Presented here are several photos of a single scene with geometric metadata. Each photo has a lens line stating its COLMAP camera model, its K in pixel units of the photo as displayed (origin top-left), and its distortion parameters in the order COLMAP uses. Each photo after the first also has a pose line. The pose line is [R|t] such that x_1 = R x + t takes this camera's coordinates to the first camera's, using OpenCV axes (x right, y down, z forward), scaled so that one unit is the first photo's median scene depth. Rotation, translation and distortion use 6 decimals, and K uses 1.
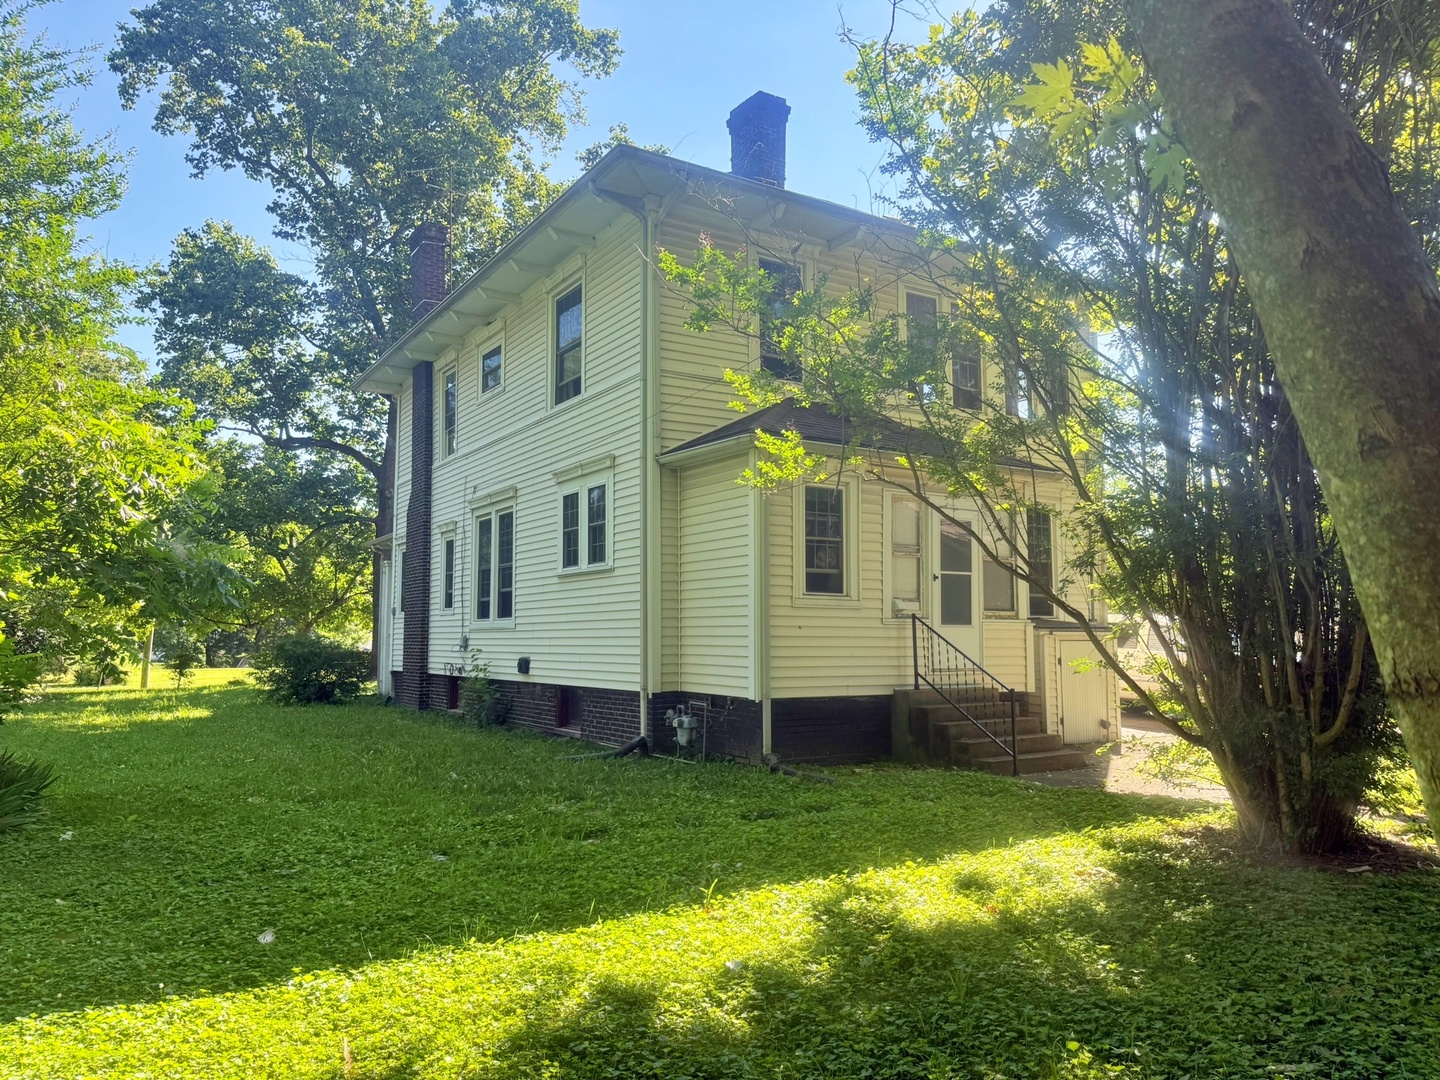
lens RADIAL K [[1022.2, 0, 720.0], [0, 1022.2, 540.0], [0, 0, 1]] dist [0.002319, -0.030575]
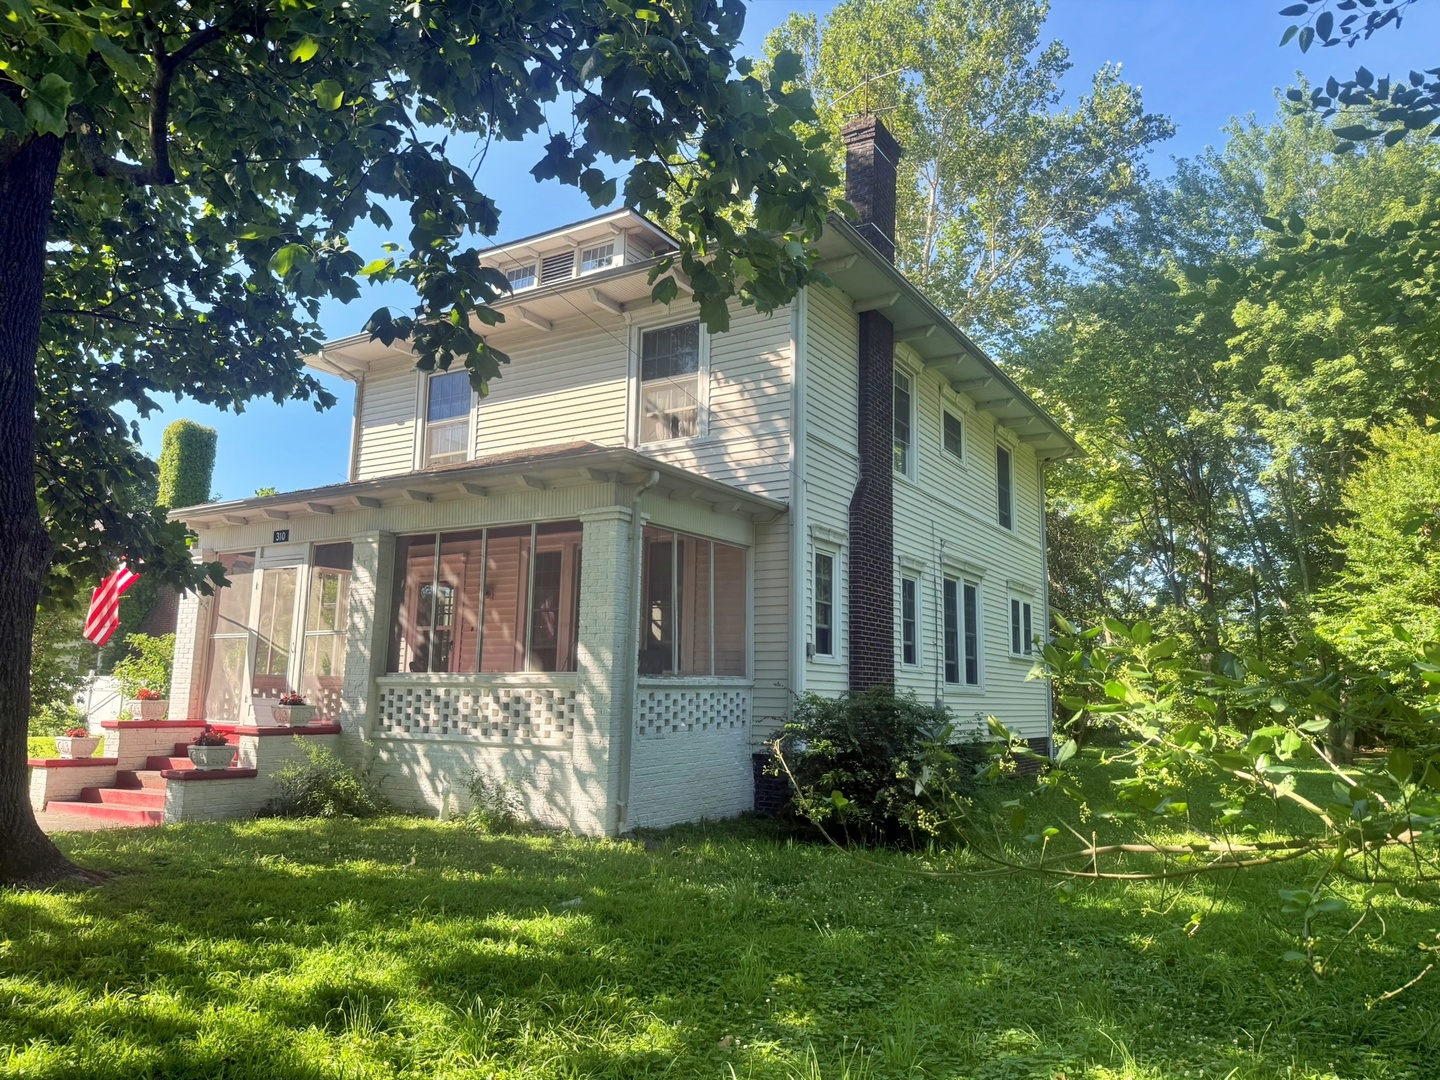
lens RADIAL K [[1022.2, 0, 720.0], [0, 1022.2, 540.0], [0, 0, 1]] dist [0.002319, -0.030575]
pose [[-0.431629, 0.131589, 0.892402, -1.024190], [-0.108035, 0.974641, -0.195969, 0.159702], [-0.895558, -0.180997, -0.406467, 1.618441]]
